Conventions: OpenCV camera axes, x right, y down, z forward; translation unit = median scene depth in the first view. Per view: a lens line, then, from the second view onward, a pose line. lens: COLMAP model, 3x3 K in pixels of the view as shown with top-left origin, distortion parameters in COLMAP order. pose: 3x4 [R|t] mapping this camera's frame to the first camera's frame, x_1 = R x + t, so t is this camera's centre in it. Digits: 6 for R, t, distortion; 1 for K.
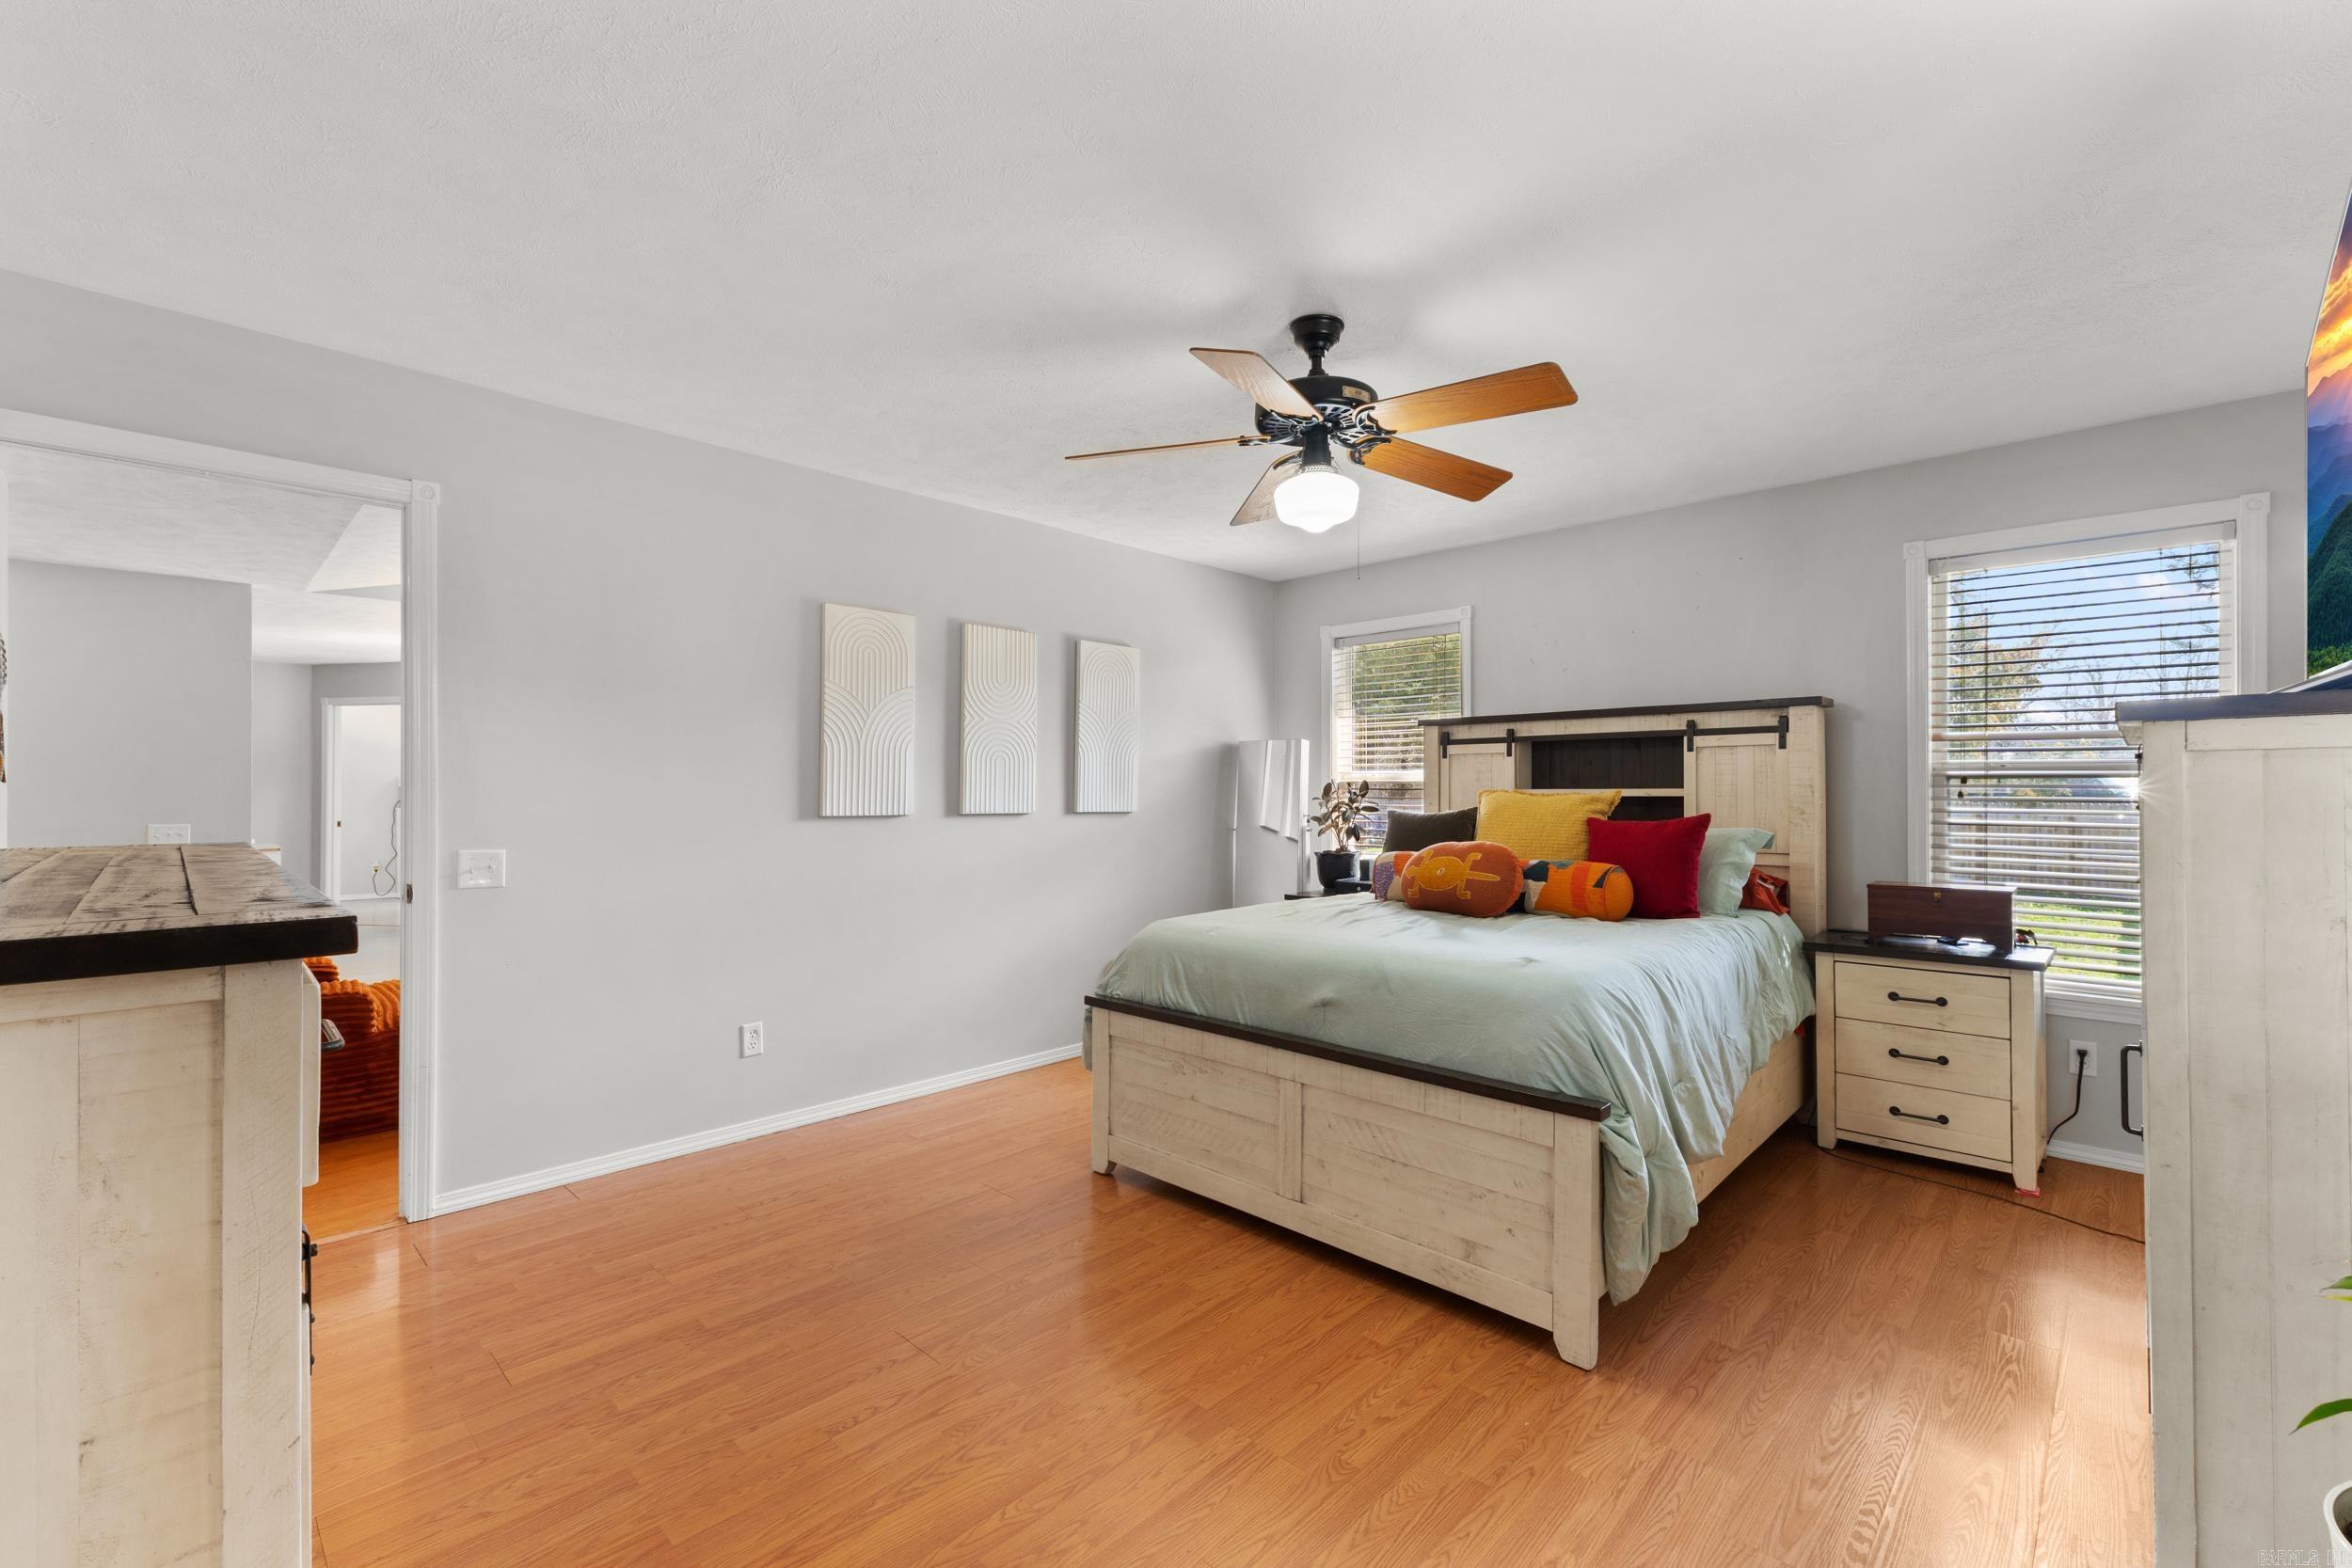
lens RADIAL K [[998.0, 0, 1158.2], [0, 998.0, 794.4], [0, 0, 1]] dist [-0.000440, -0.000393]
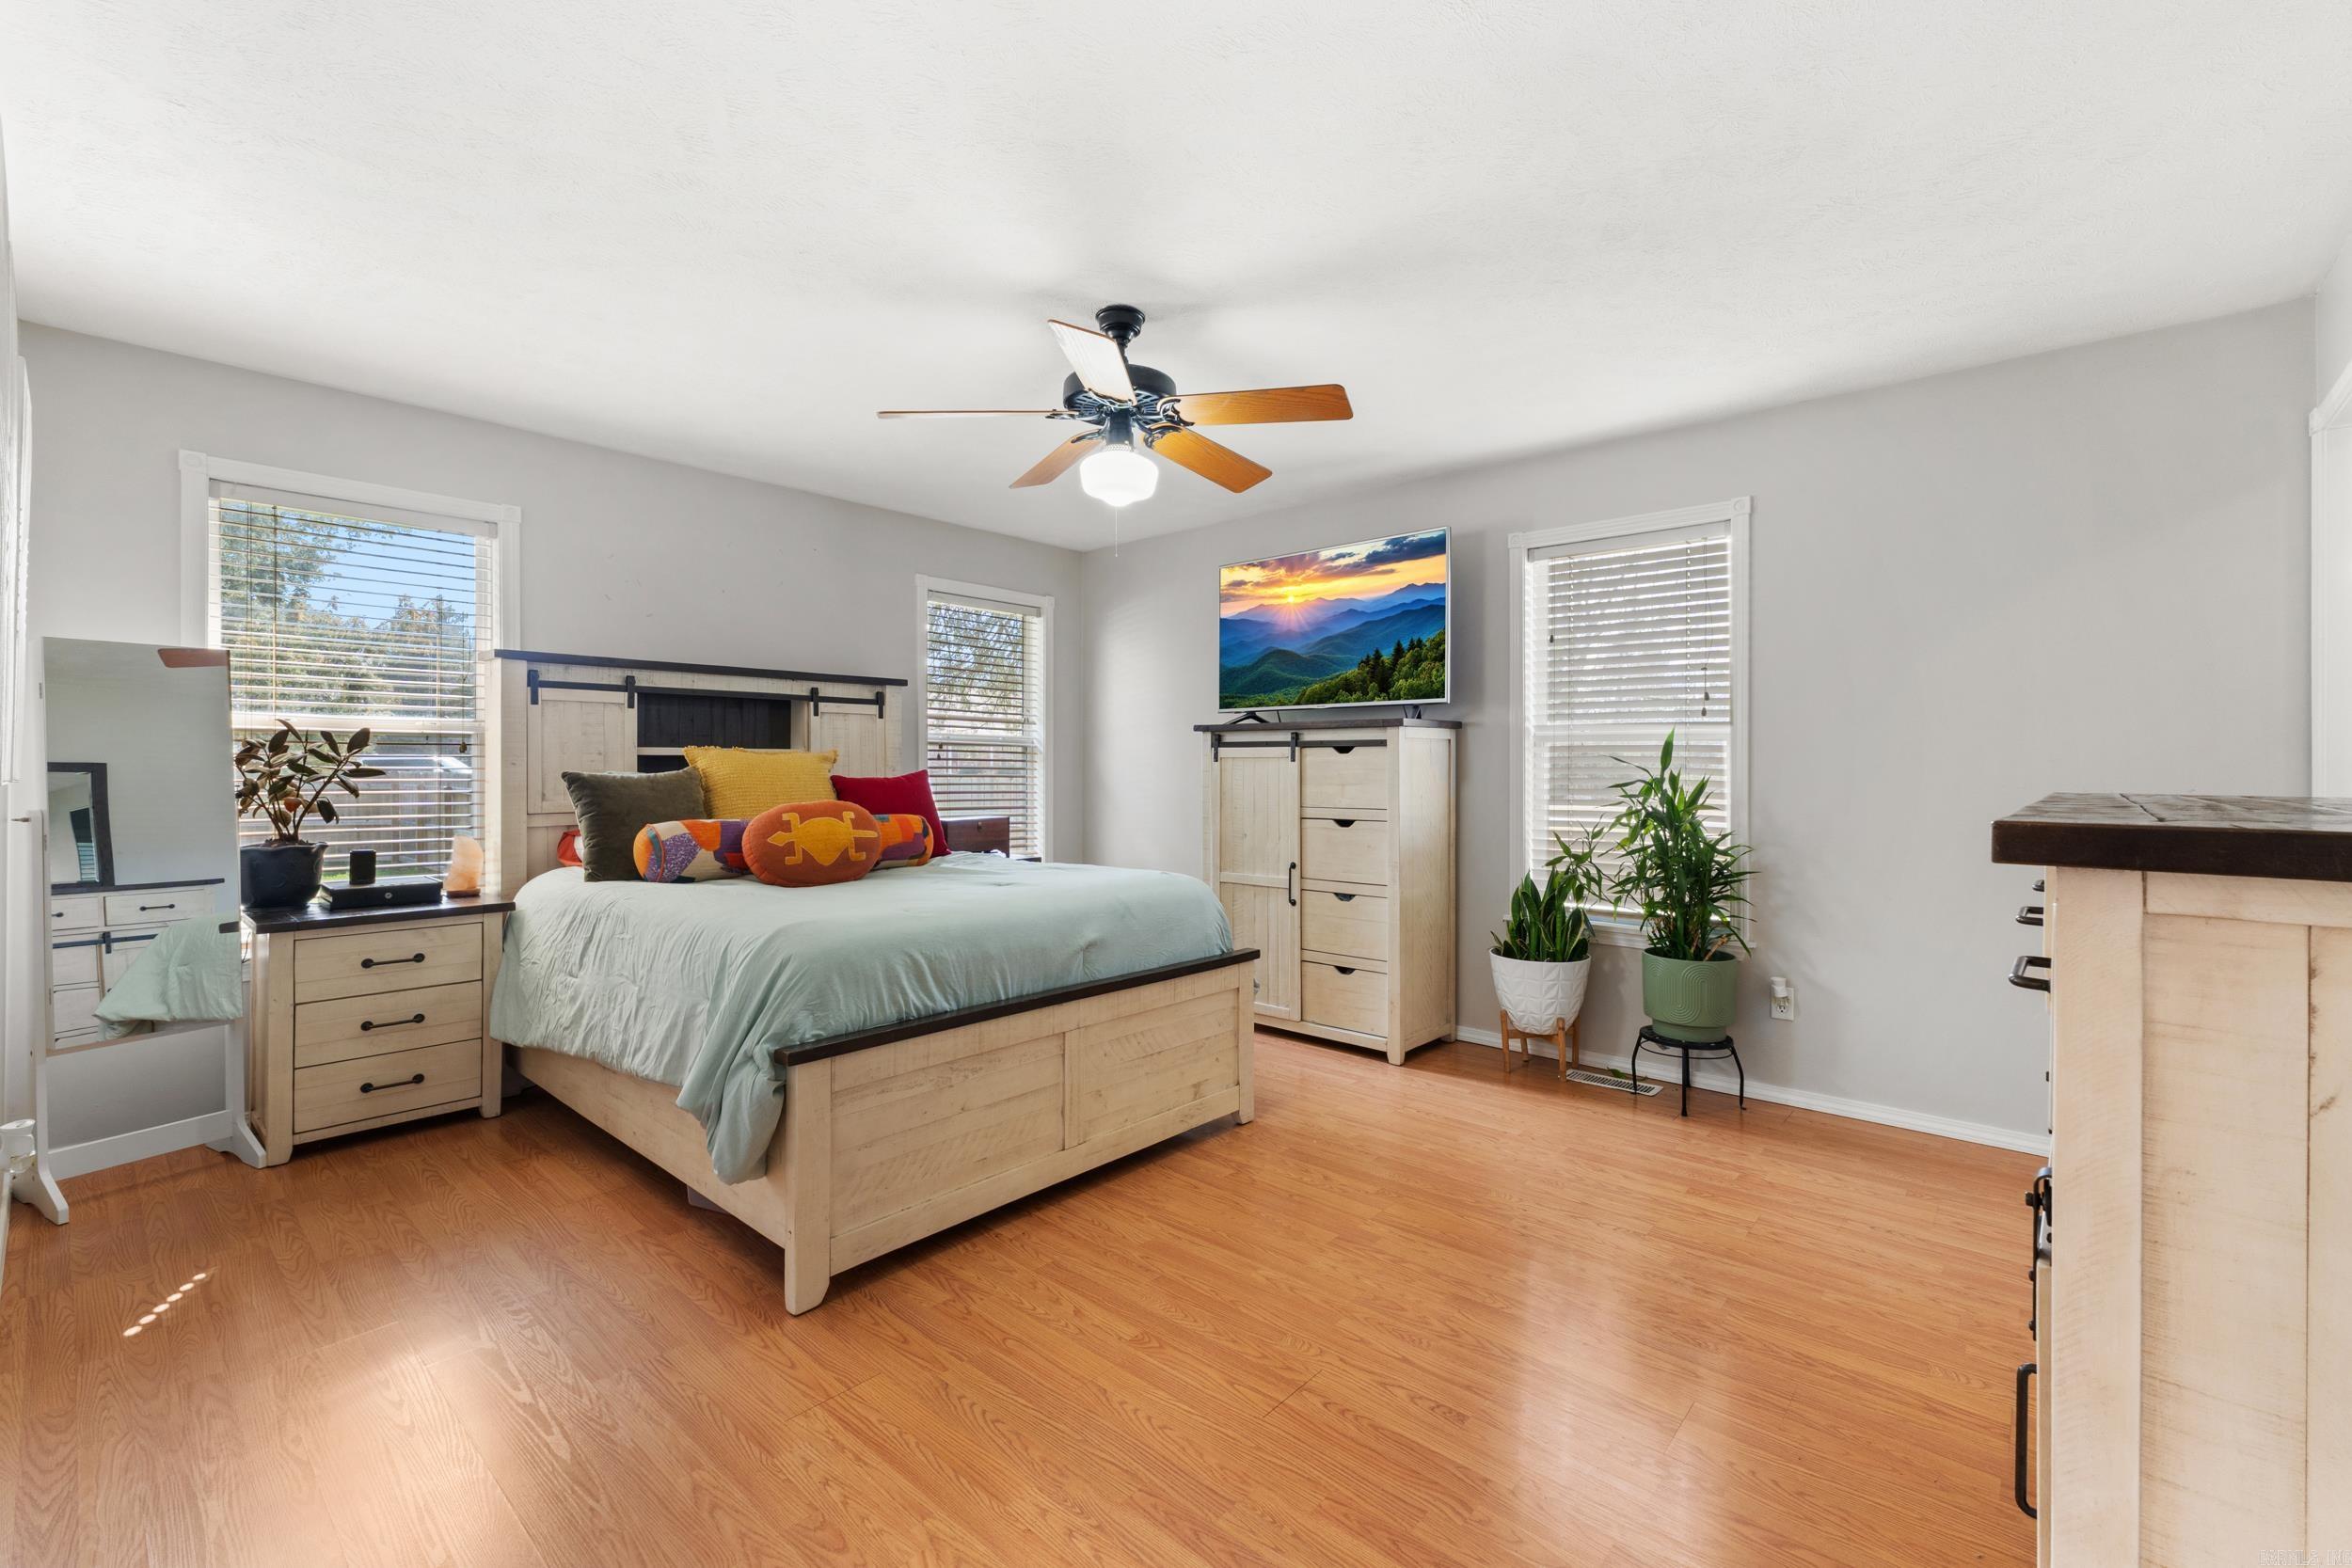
lens RADIAL K [[998.0, 0, 1190.8], [0, 998.0, 767.2], [0, 0, 1]] dist [-0.000440, -0.000393]
pose [[-0.057463, -0.002802, 0.998344, -0.680810], [-0.003682, 0.999990, 0.002594, 0.011577], [-0.998341, -0.003526, -0.057472, 0.718445]]
